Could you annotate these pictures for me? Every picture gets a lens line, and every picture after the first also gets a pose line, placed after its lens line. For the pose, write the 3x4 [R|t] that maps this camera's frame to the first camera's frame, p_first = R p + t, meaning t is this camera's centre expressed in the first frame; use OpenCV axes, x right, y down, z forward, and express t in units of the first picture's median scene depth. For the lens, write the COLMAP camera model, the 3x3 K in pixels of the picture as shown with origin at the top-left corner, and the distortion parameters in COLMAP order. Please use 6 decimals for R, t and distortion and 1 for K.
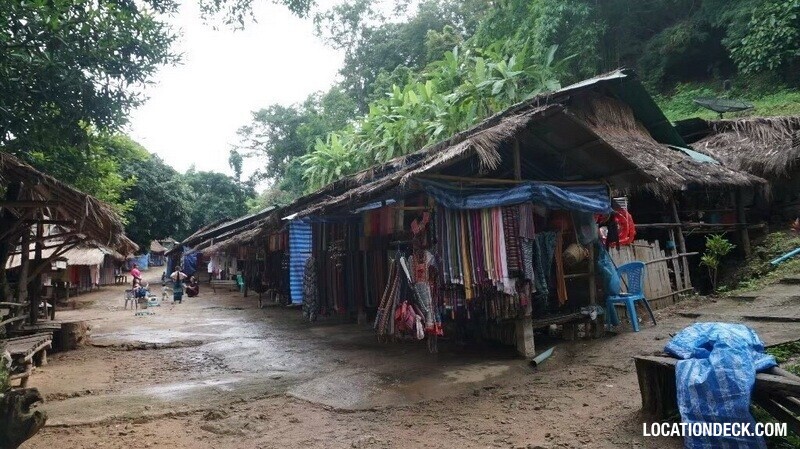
lens RADIAL K [[567.5, 0, 398.6], [0, 567.5, 224.0], [0, 0, 1]] dist [-0.025928, 0.004854]
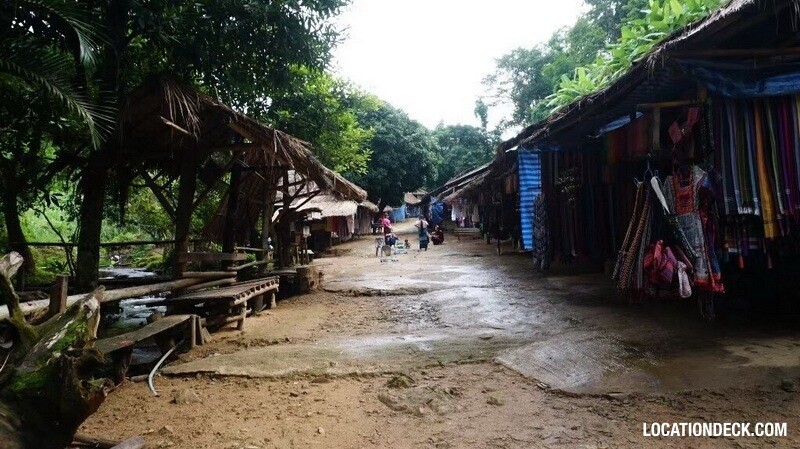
lens RADIAL K [[533.4, 0, 399.0], [0, 533.4, 231.5], [0, 0, 1]] dist [-0.059683, 0.042678]
pose [[0.891429, -0.015327, -0.452901, 0.012145], [0.059354, 0.994767, 0.083158, 0.034454], [0.449257, -0.101011, 0.887674, 0.194648]]
